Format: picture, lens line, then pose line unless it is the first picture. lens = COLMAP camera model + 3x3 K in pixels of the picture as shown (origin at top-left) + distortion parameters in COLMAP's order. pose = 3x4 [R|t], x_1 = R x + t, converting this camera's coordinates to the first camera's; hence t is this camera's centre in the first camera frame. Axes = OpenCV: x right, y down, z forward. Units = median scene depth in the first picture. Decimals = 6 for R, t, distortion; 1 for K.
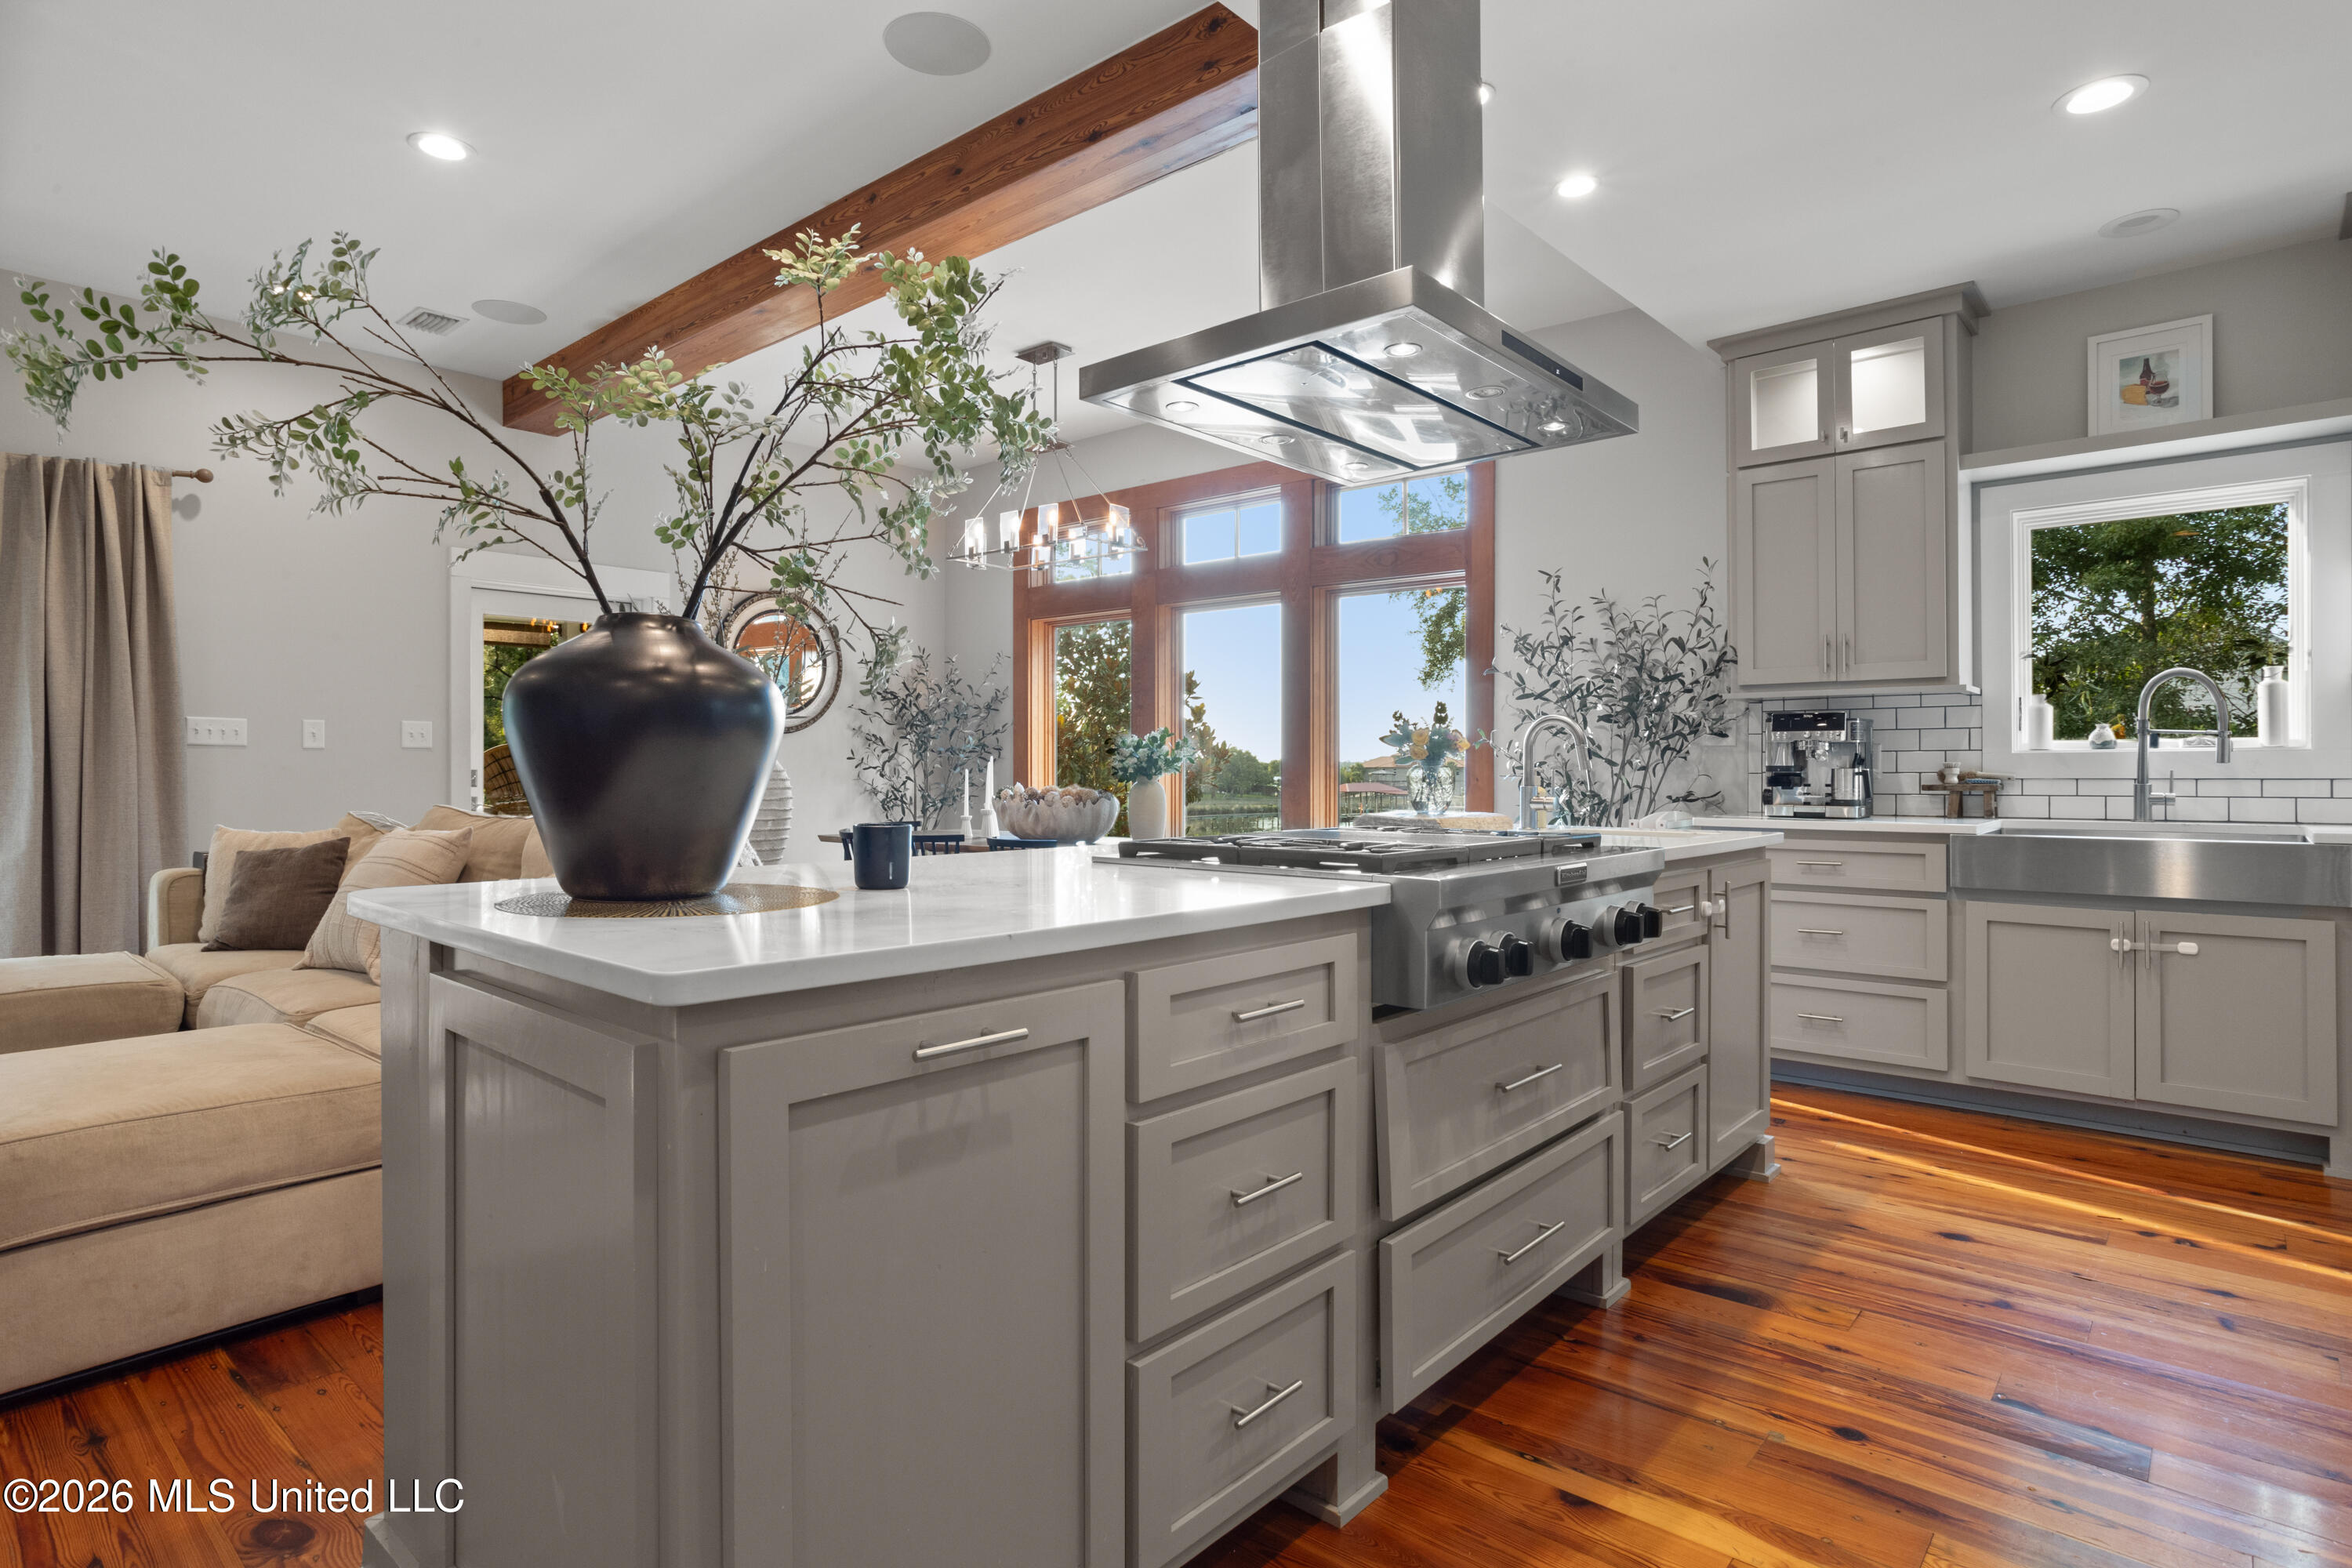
lens RADIAL K [[1252.7, 0, 1162.9], [0, 1252.7, 760.6], [0, 0, 1]] dist [-0.046675, 0.028902]
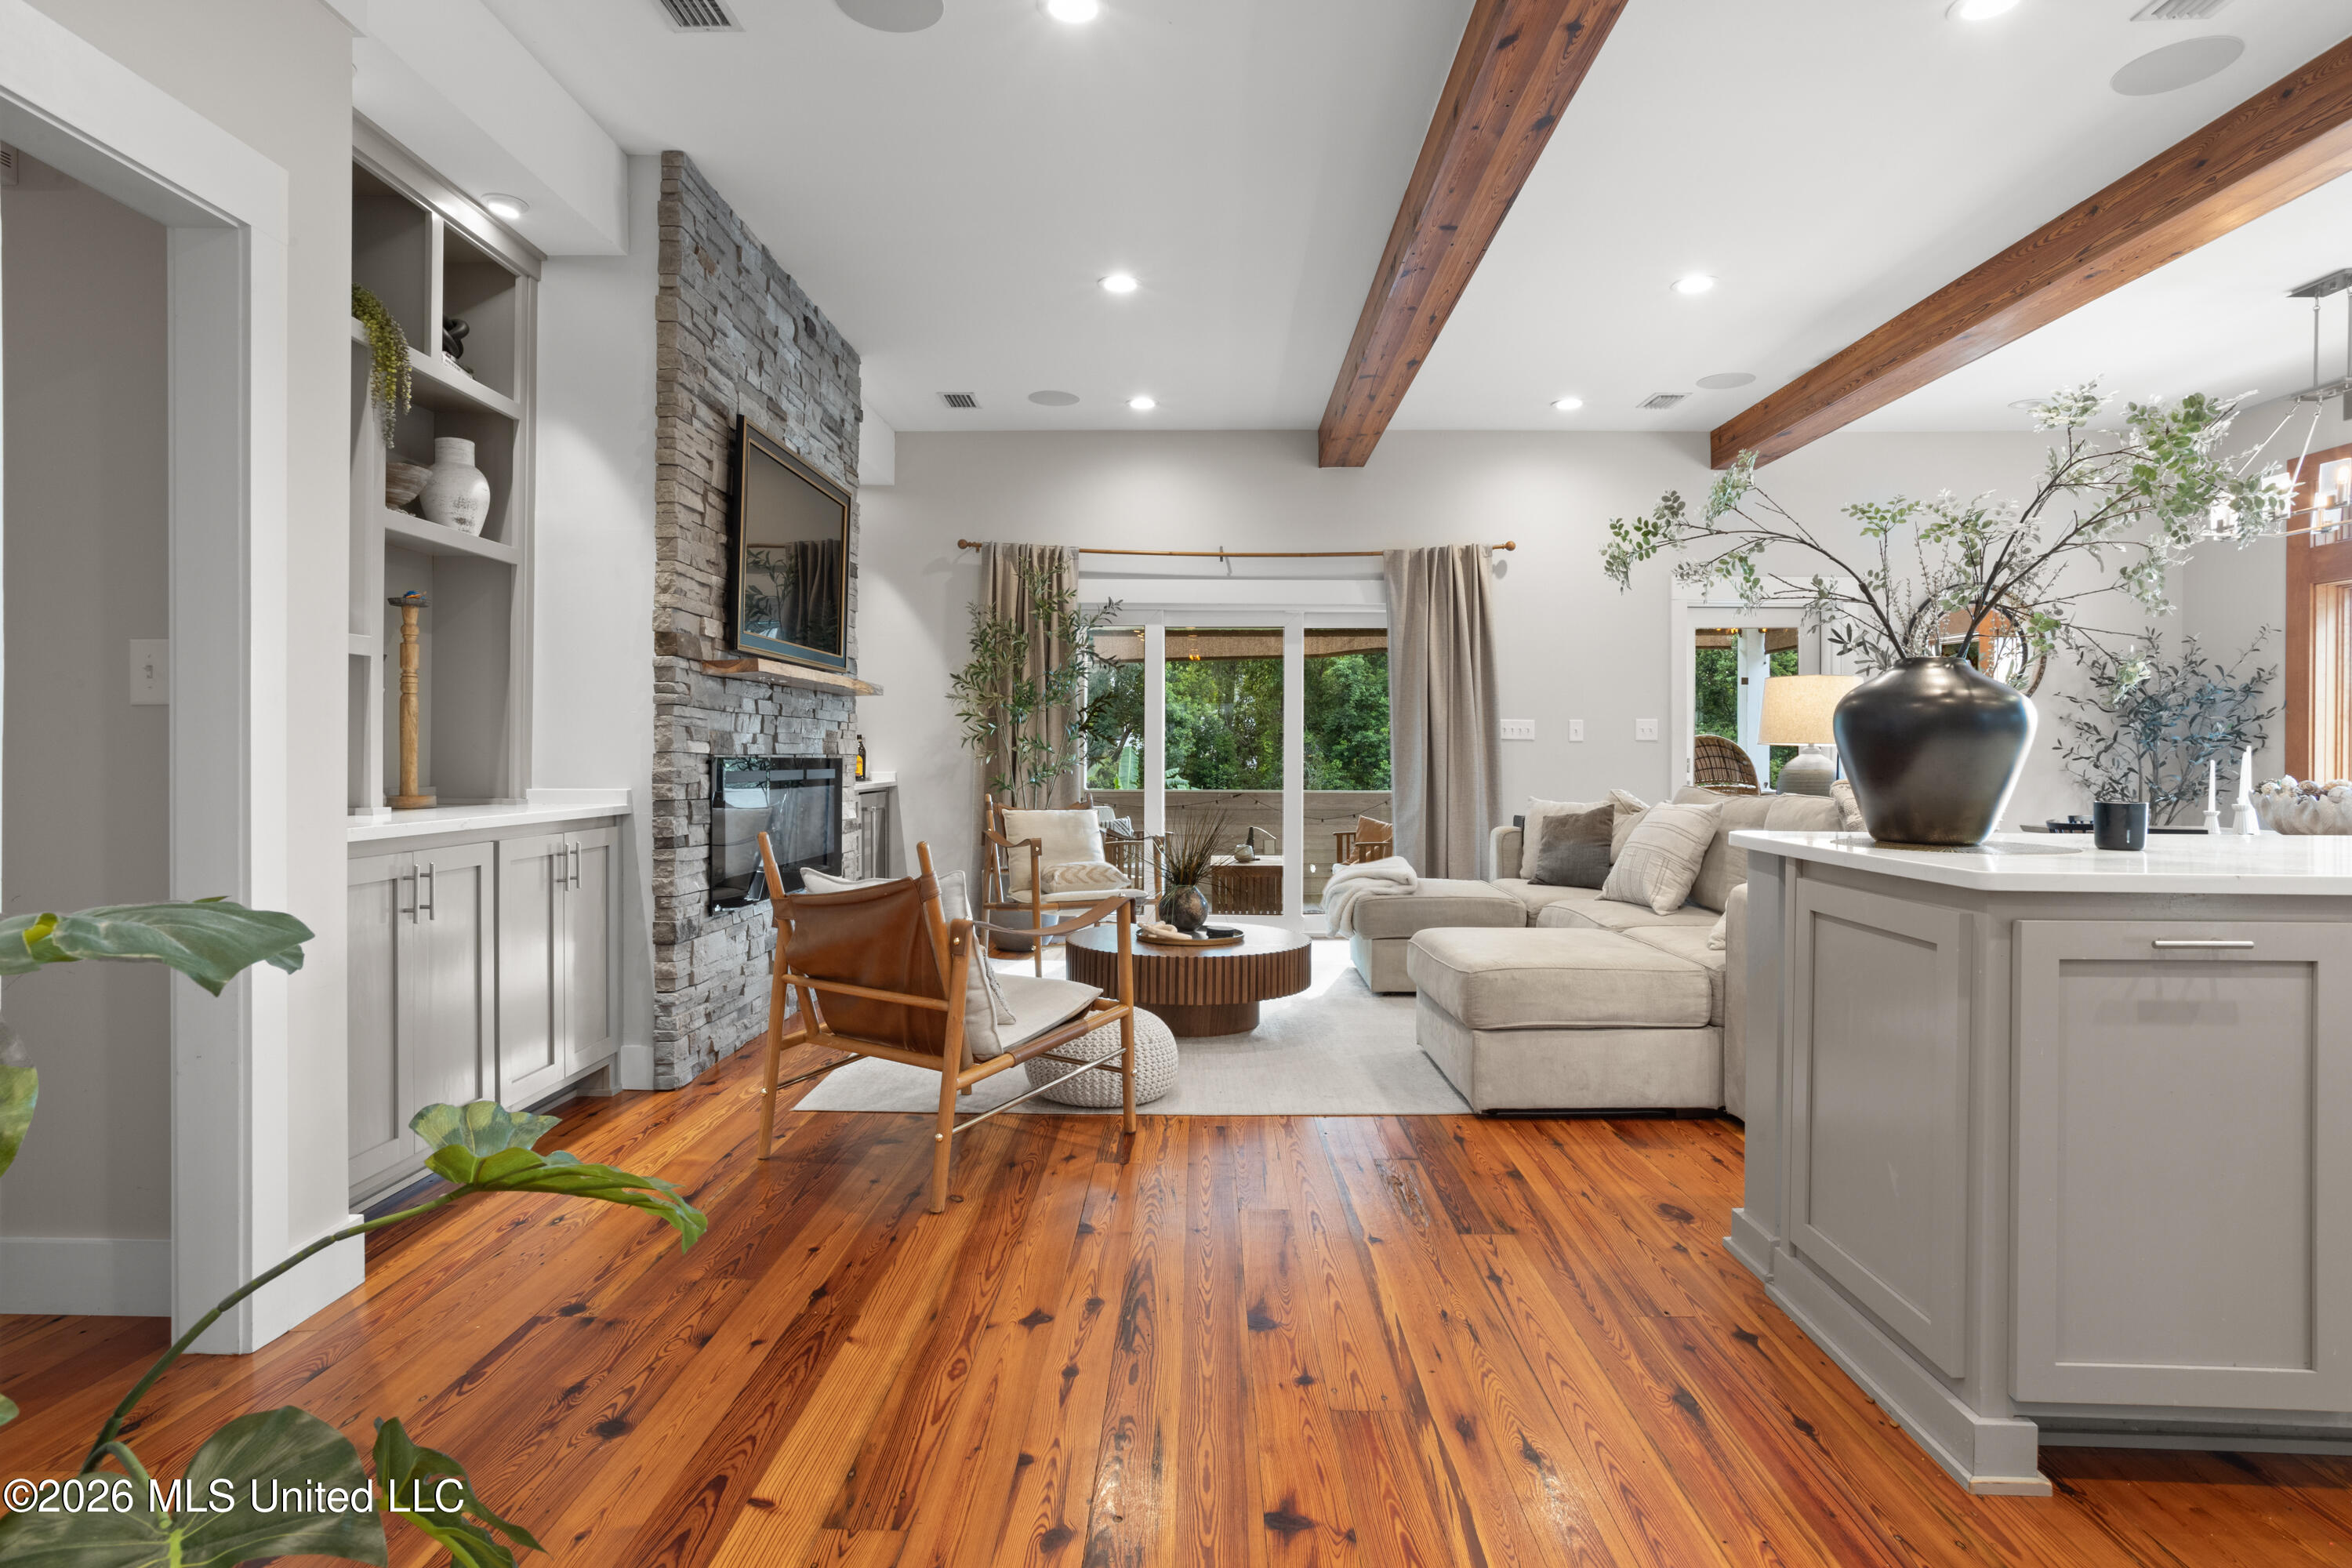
lens RADIAL K [[1252.7, 0, 1147.8], [0, 1252.7, 759.5], [0, 0, 1]] dist [-0.046675, 0.028902]
pose [[0.642947, 0.005876, -0.765889, 0.075760], [0.000374, 0.999968, 0.007985, -0.003213], [0.765911, -0.005421, 0.642924, -0.428209]]
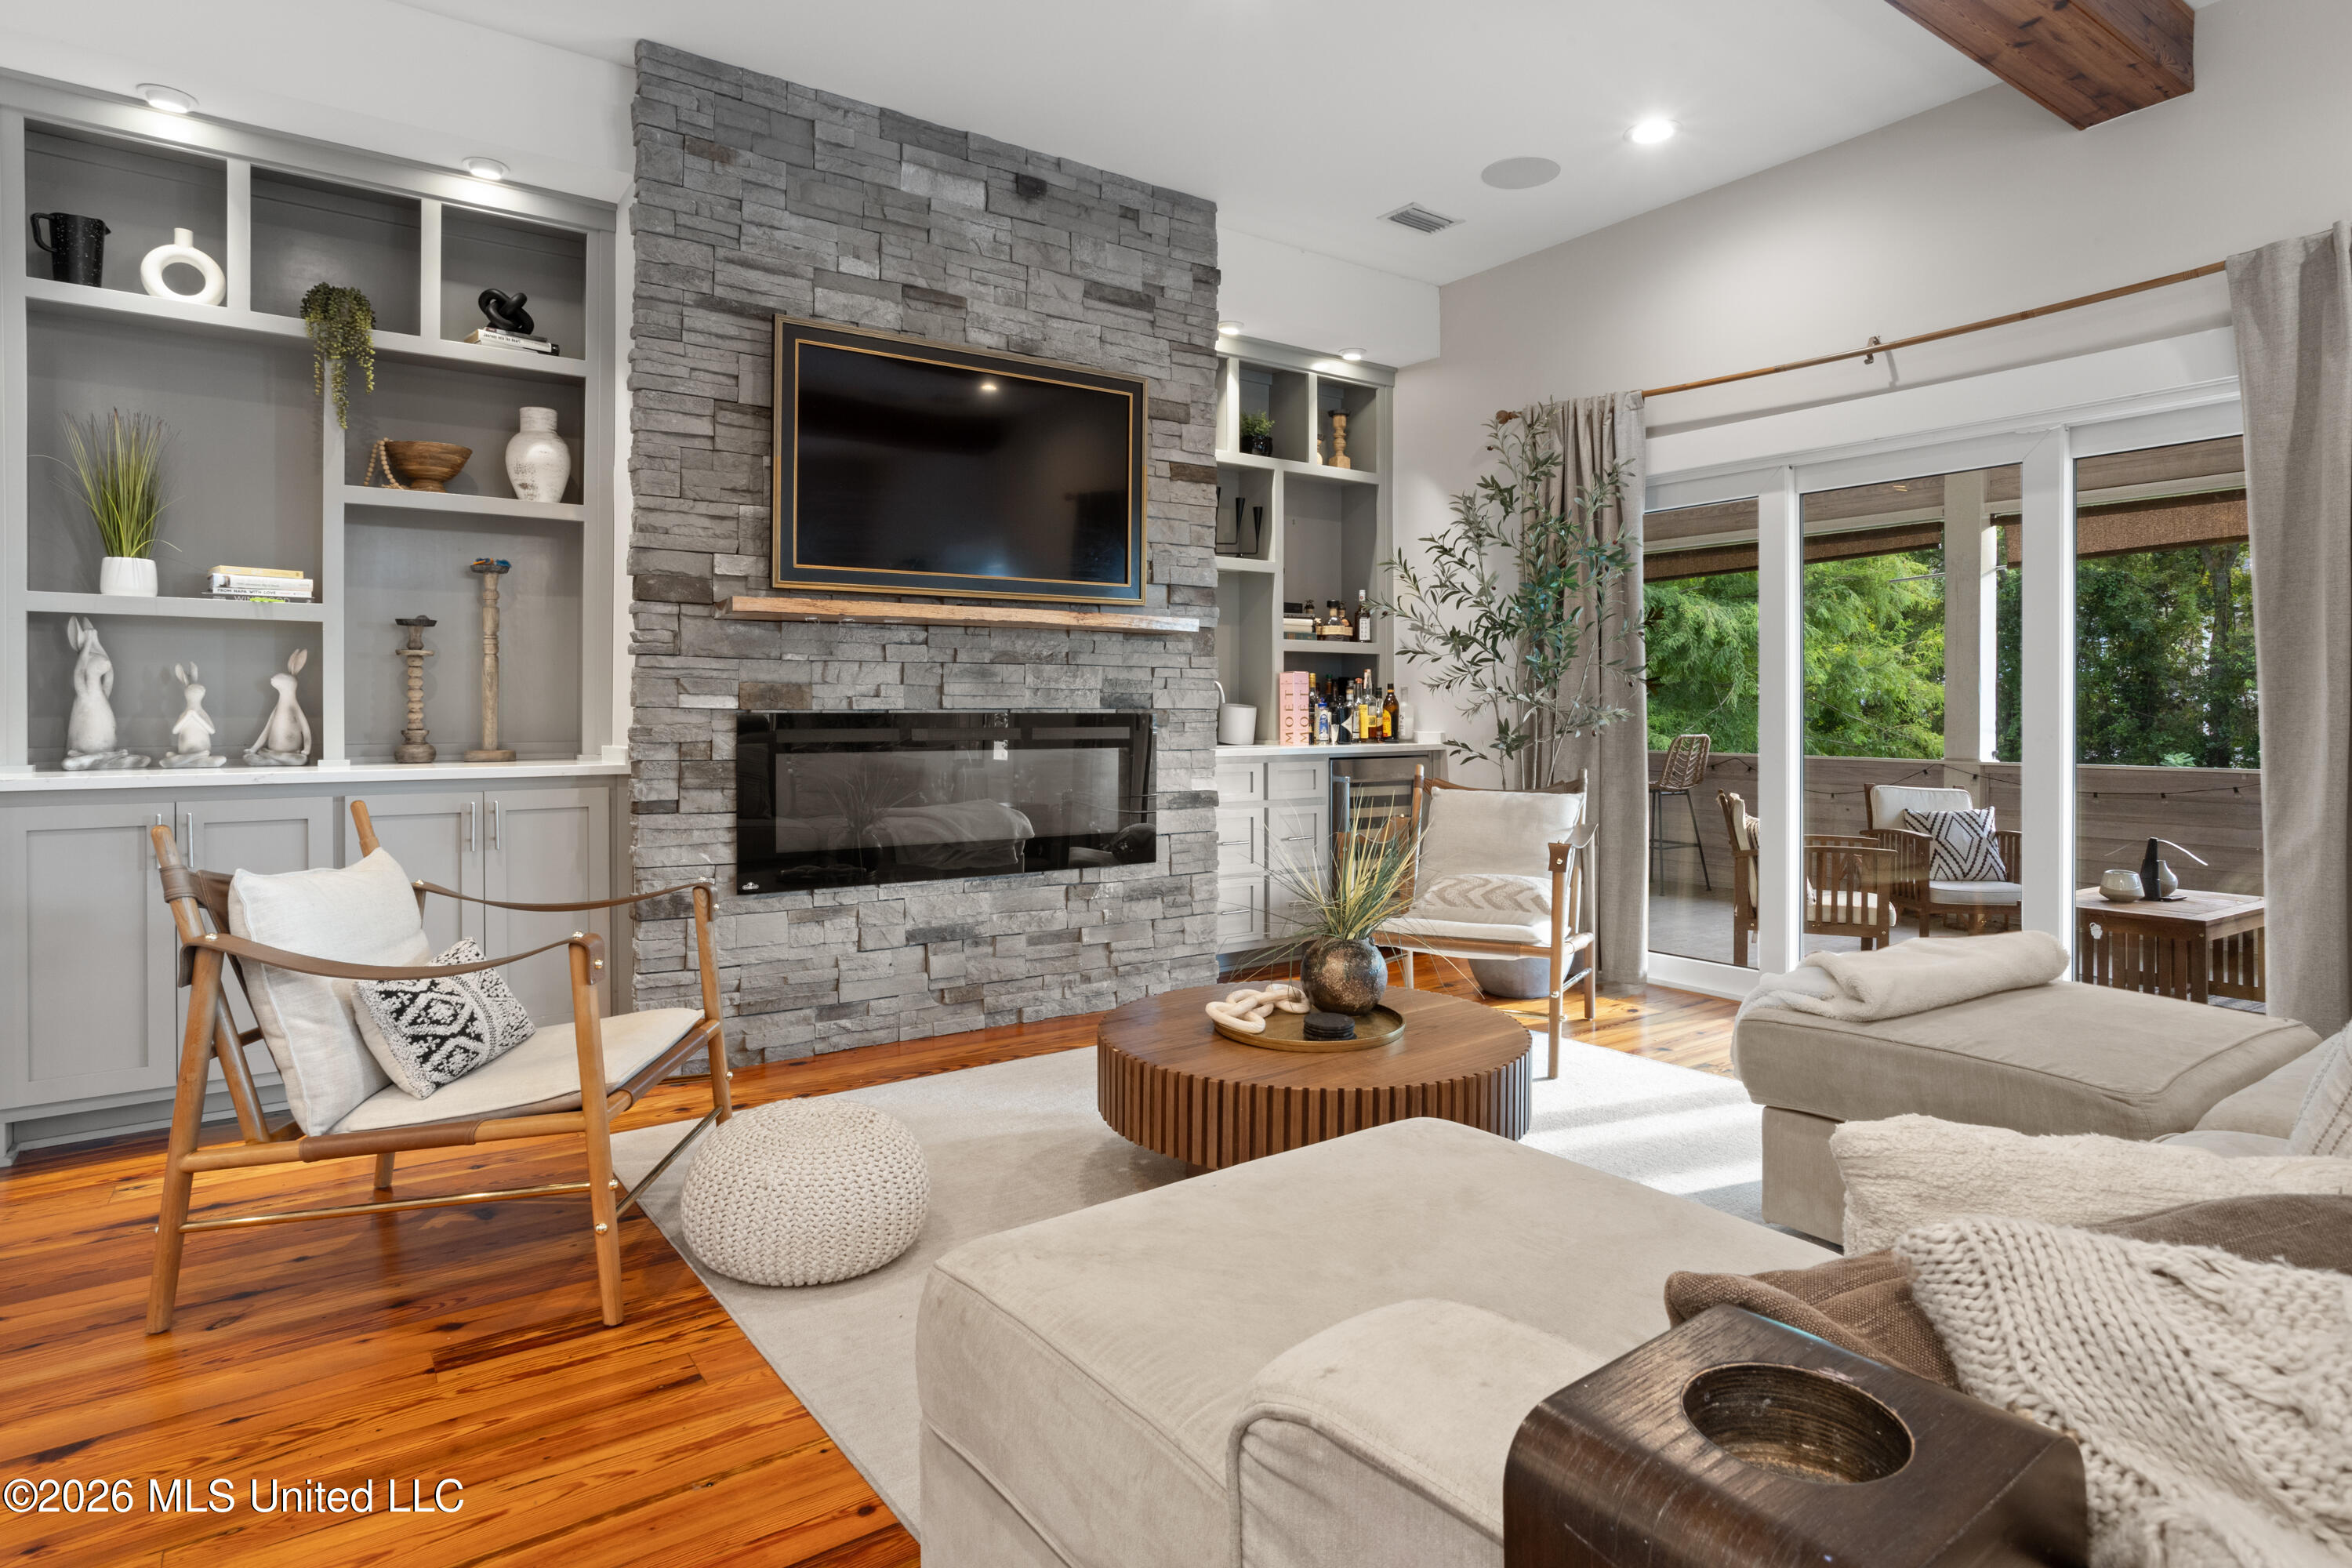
lens RADIAL K [[1252.7, 0, 1180.2], [0, 1252.7, 707.5], [0, 0, 1]] dist [-0.046675, 0.028902]
pose [[-0.228575, -0.000994, -0.973526, -0.256245], [0.005125, 0.999984, -0.002225, 0.005897], [0.973513, -0.005498, -0.228566, 0.966384]]
